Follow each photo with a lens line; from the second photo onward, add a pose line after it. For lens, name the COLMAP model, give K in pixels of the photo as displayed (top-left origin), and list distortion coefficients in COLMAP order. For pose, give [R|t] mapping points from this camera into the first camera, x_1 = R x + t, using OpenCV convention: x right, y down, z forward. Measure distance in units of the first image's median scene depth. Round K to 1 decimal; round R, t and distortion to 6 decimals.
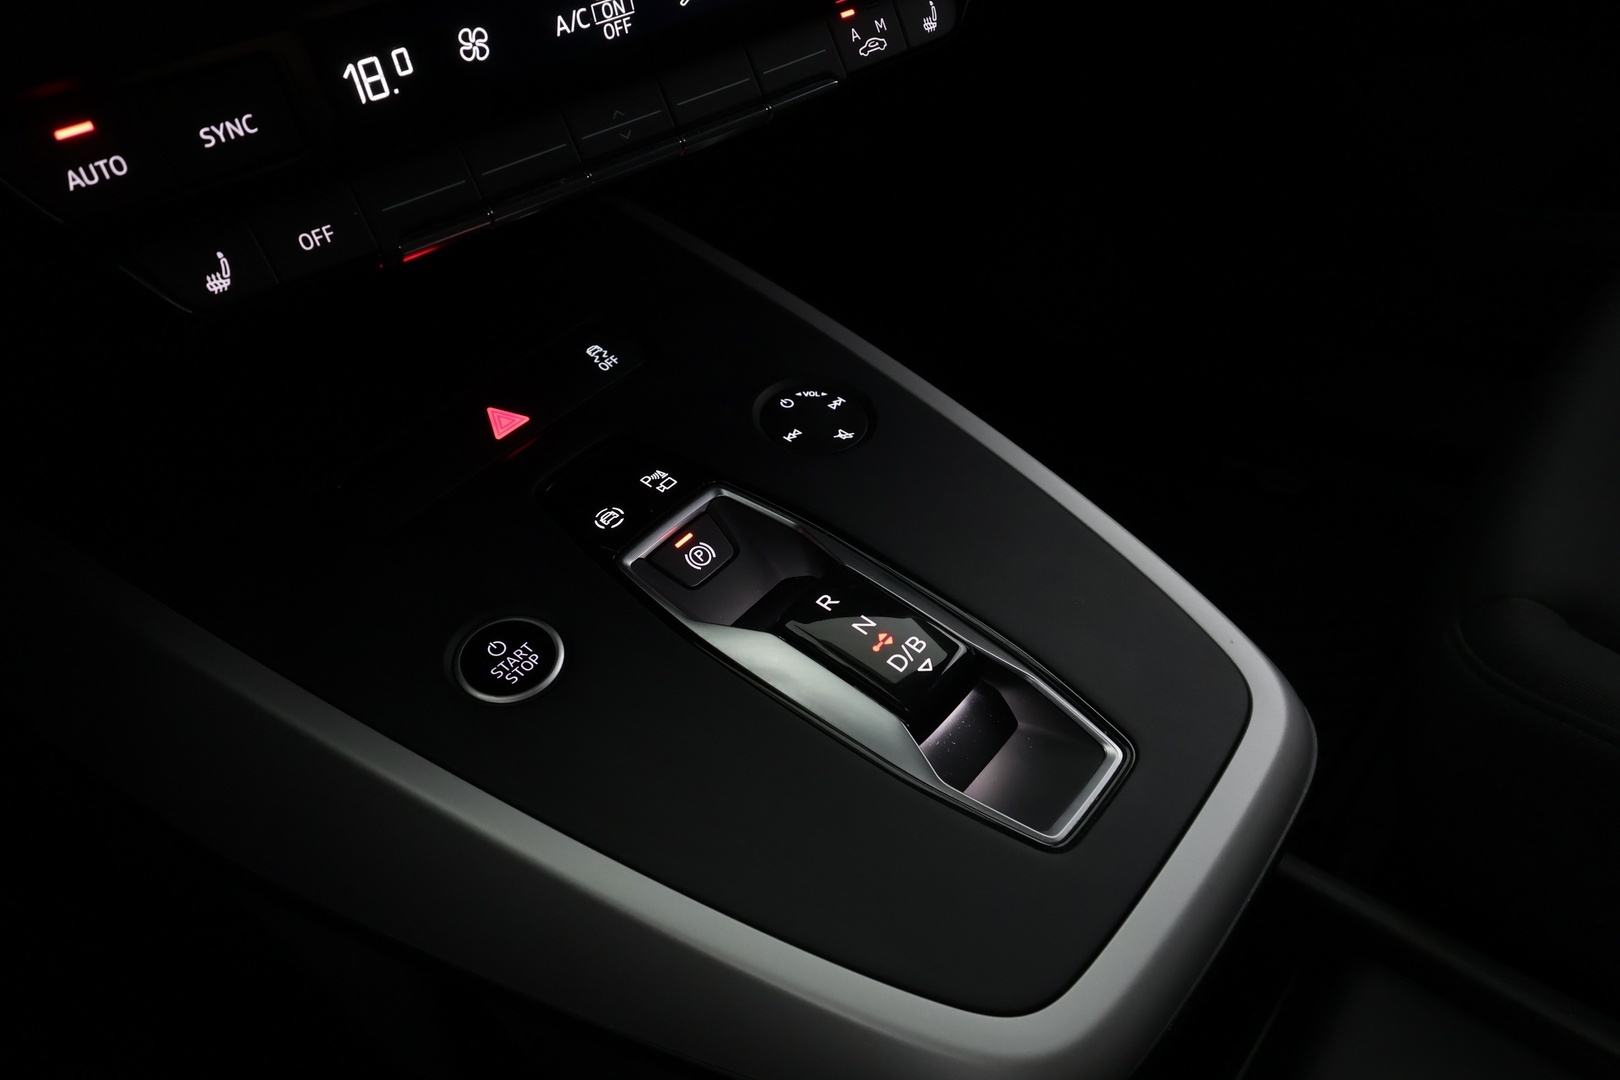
lens RADIAL K [[1266.4, 0, 809.7], [0, 1266.4, 539.7], [0, 0, 1]] dist [0.007608, 0.000880]
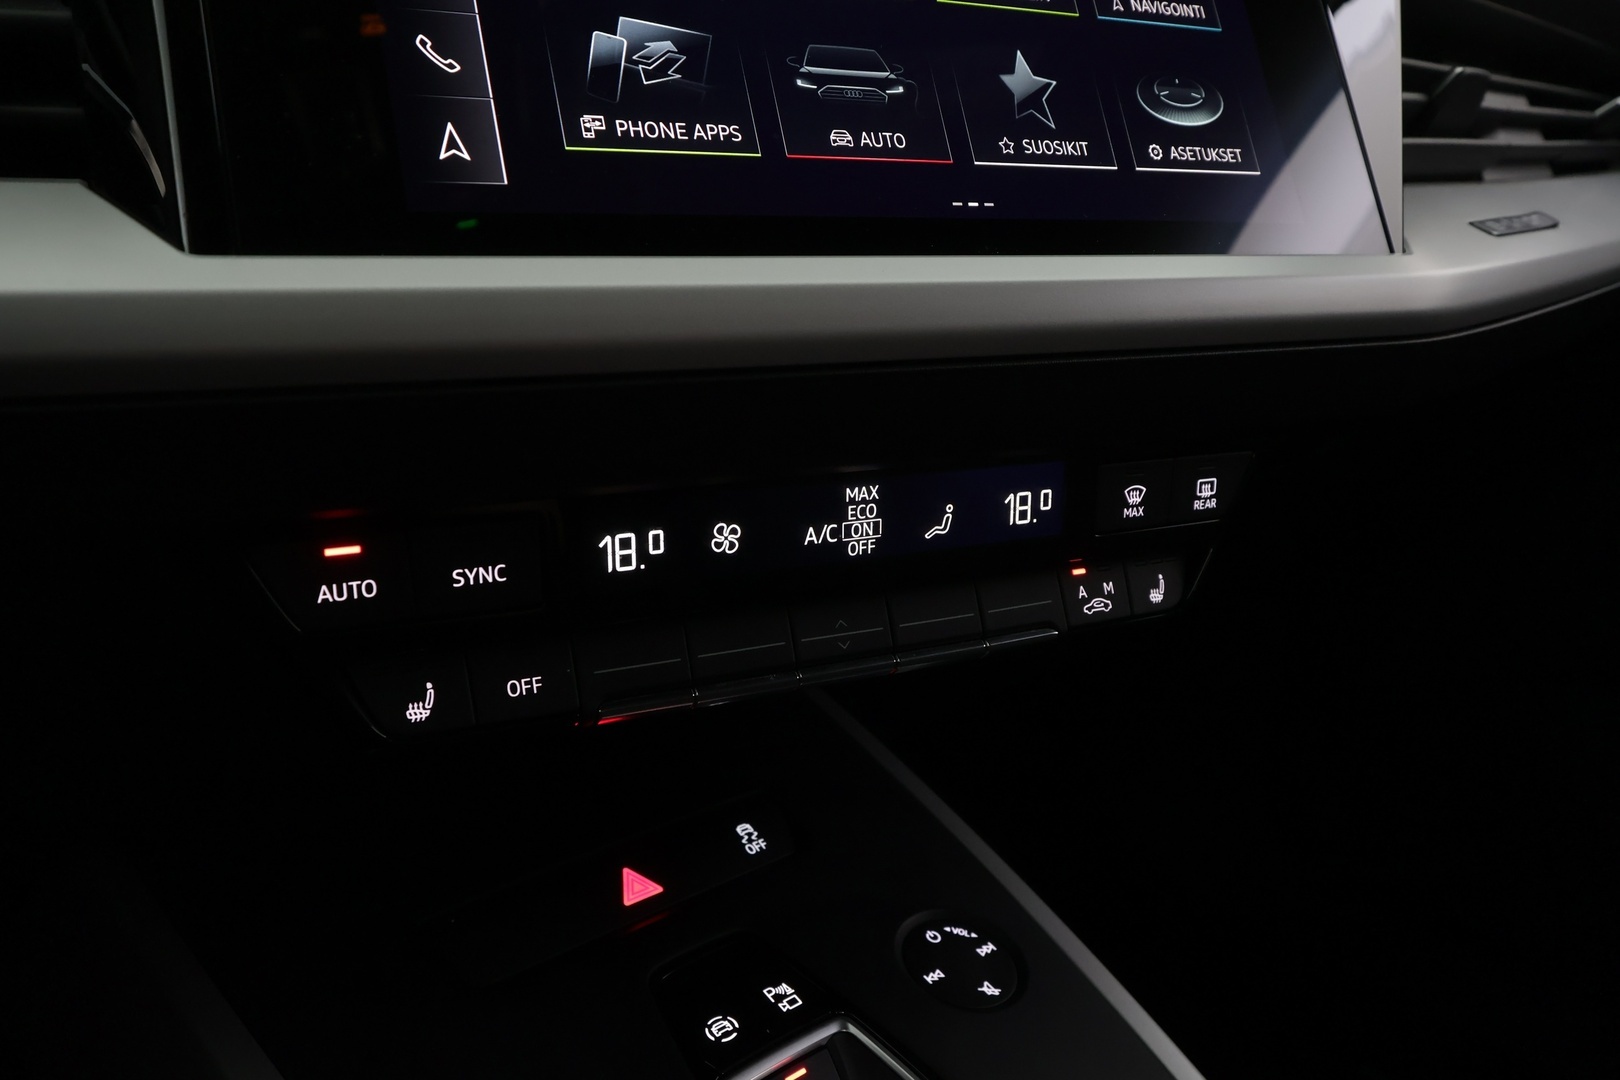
lens RADIAL K [[1266.4, 0, 808.5], [0, 1266.4, 537.8], [0, 0, 1]] dist [0.007608, 0.000880]
pose [[0.971474, 0.203646, -0.121522, -0.070621], [-0.232966, 0.915329, -0.328480, -0.065172], [0.044339, 0.347420, 0.936661, 0.039693]]
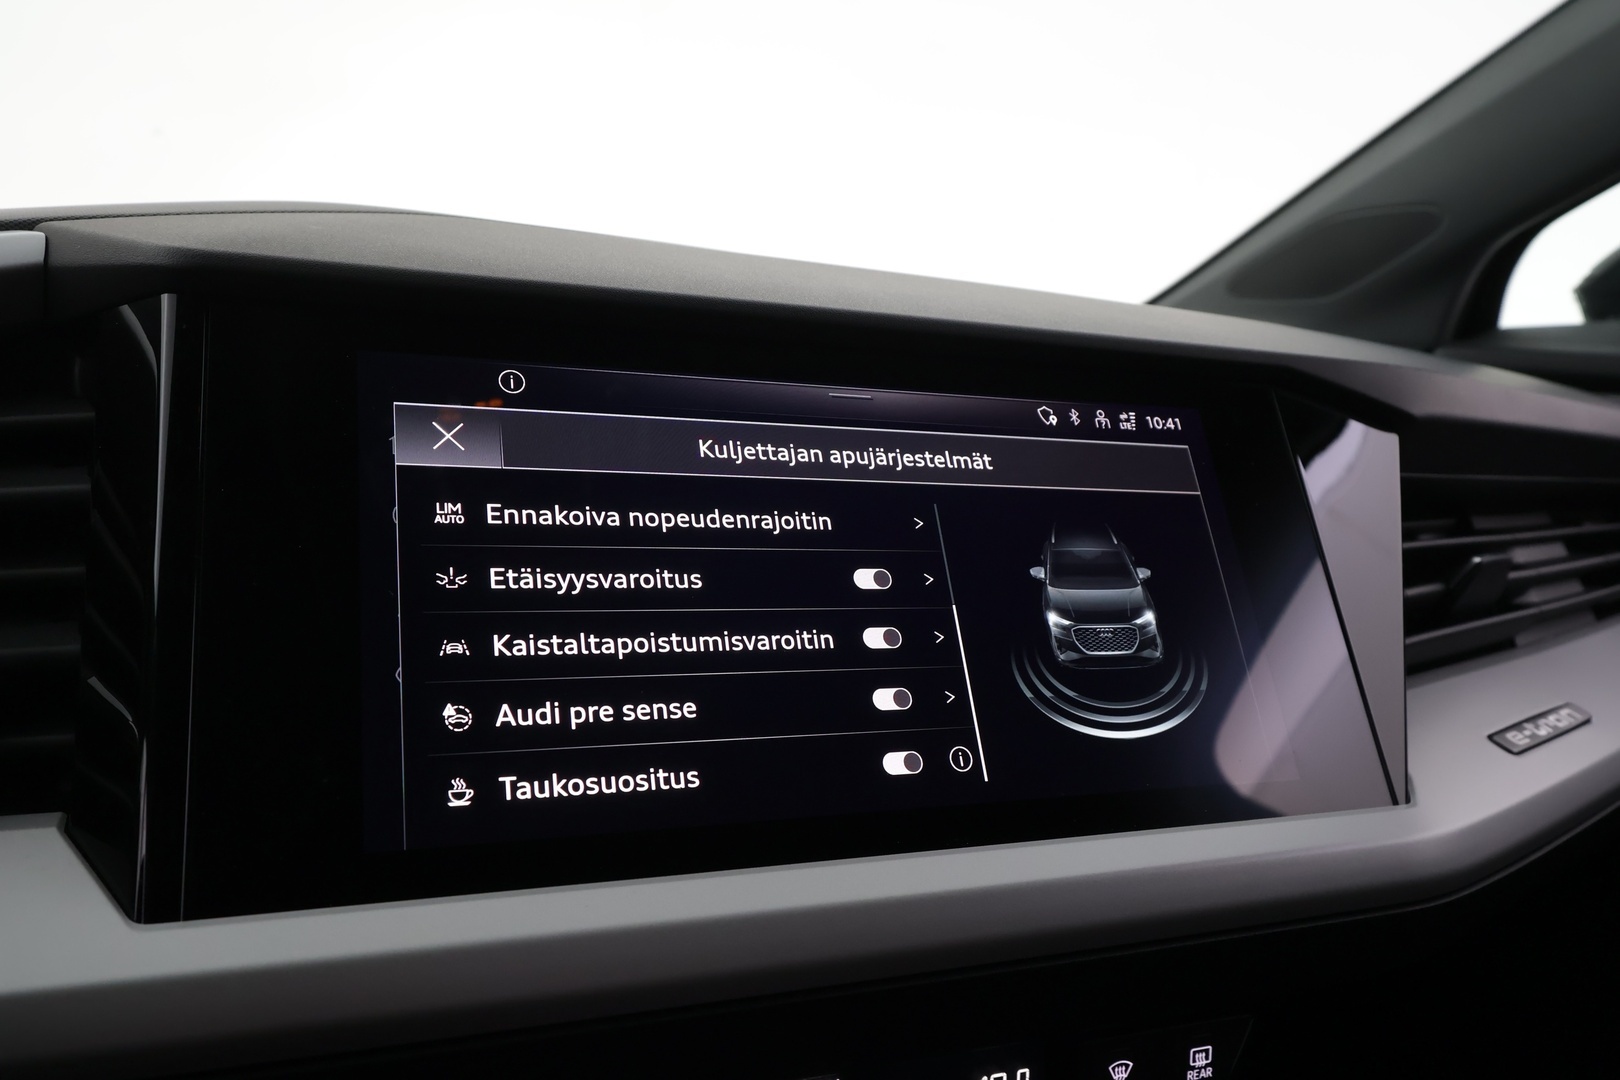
lens RADIAL K [[1266.4, 0, 803.9], [0, 1266.4, 536.0], [0, 0, 1]] dist [0.007608, 0.000880]
pose [[0.950740, 0.212117, -0.226052, -0.041104], [-0.297644, 0.828399, -0.474513, -0.325191], [0.086609, 0.518421, 0.850728, -0.077486]]
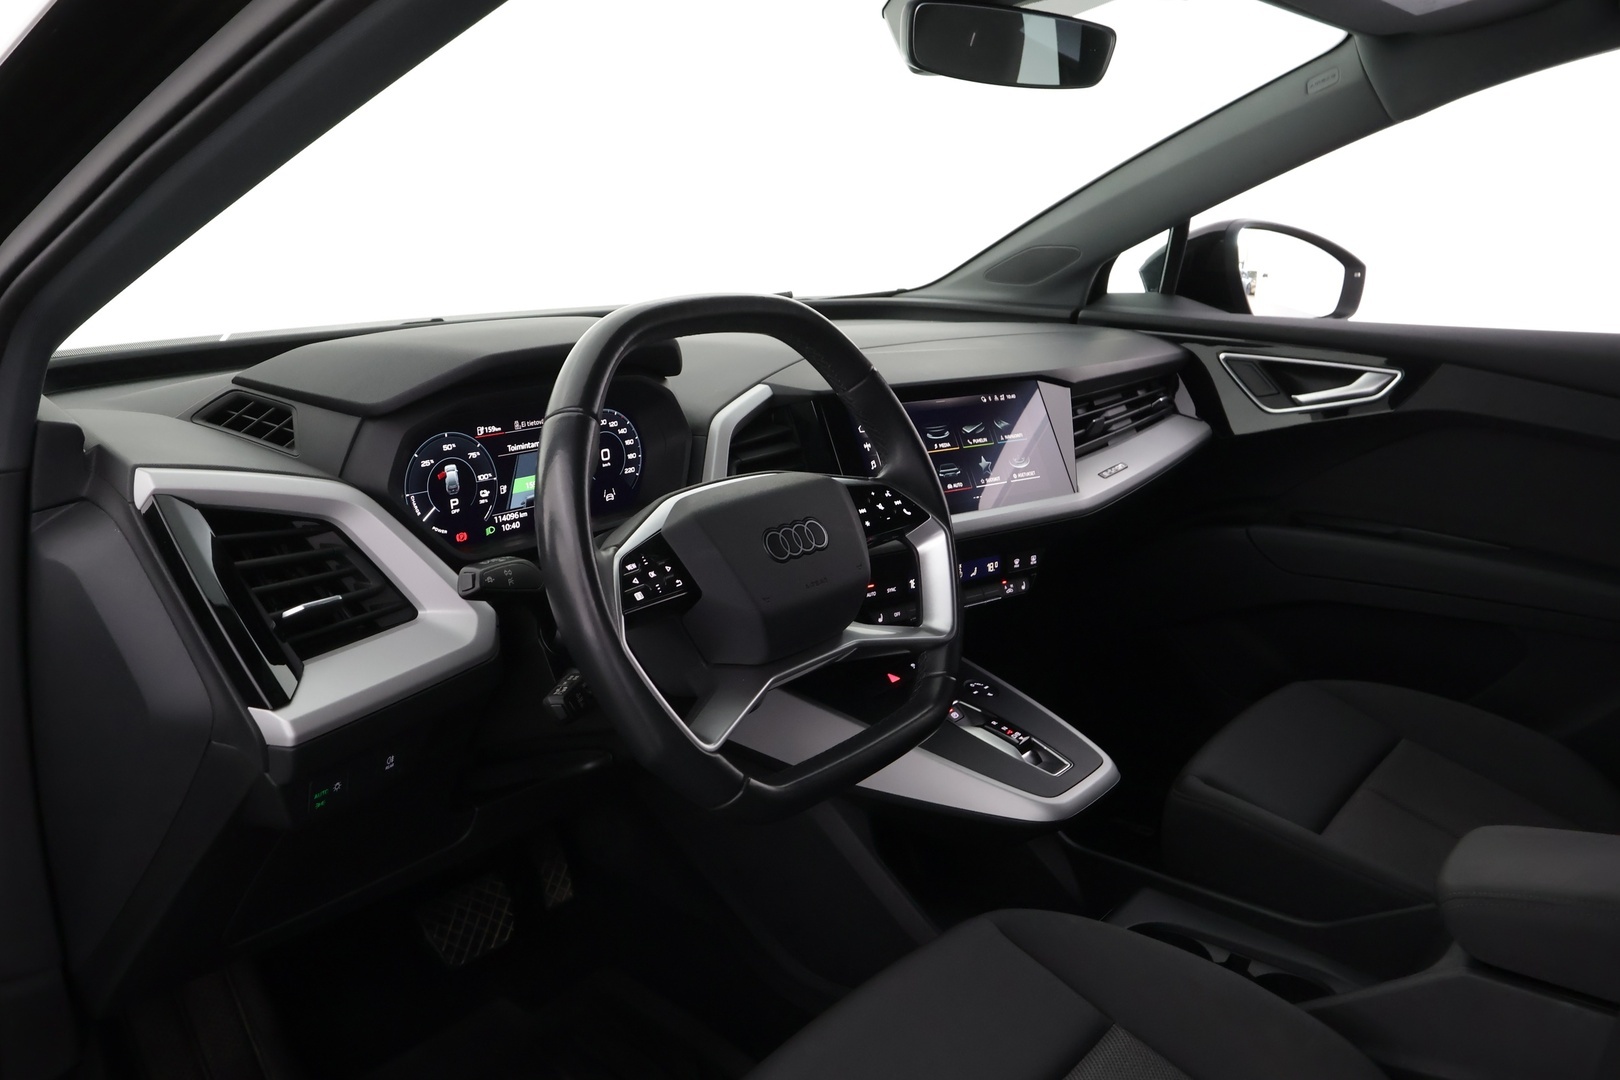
lens RADIAL K [[1266.4, 0, 814.4], [0, 1266.4, 531.9], [0, 0, 1]] dist [0.007608, 0.000880]
pose [[0.991221, 0.128724, 0.030170, -0.782575], [-0.105477, 0.907503, -0.406587, 1.244351], [-0.079717, 0.399836, 0.913114, -2.936772]]
